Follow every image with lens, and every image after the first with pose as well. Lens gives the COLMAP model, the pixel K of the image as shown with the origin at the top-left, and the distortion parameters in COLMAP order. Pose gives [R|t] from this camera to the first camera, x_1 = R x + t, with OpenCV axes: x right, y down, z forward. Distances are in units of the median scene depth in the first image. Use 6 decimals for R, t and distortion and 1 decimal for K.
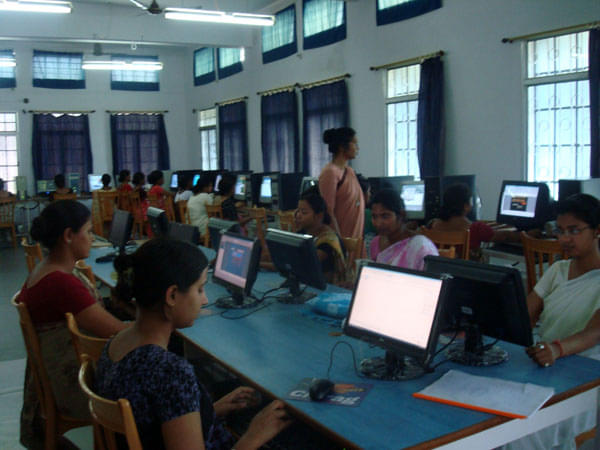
lens RADIAL K [[647.3, 0, 300.0], [0, 647.3, 225.0], [0, 0, 1]] dist [-0.058785, -0.004680]
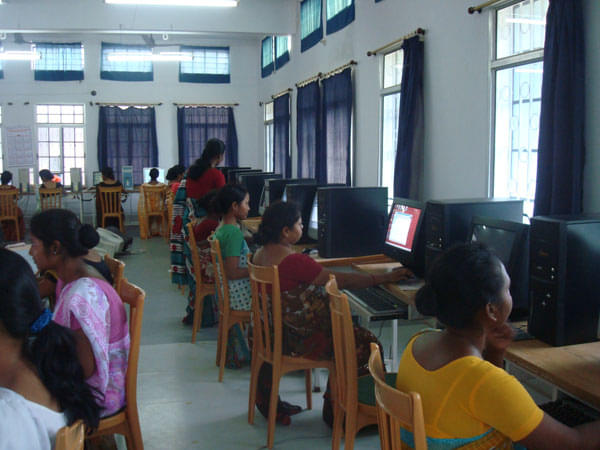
lens RADIAL K [[647.3, 0, 300.0], [0, 647.3, 225.0], [0, 0, 1]] dist [-0.058785, -0.004680]
pose [[0.965371, 0.050716, -0.255903, 0.157430], [-0.048539, 0.998711, 0.014818, -0.016730], [0.256325, -0.001884, 0.966589, 0.100763]]
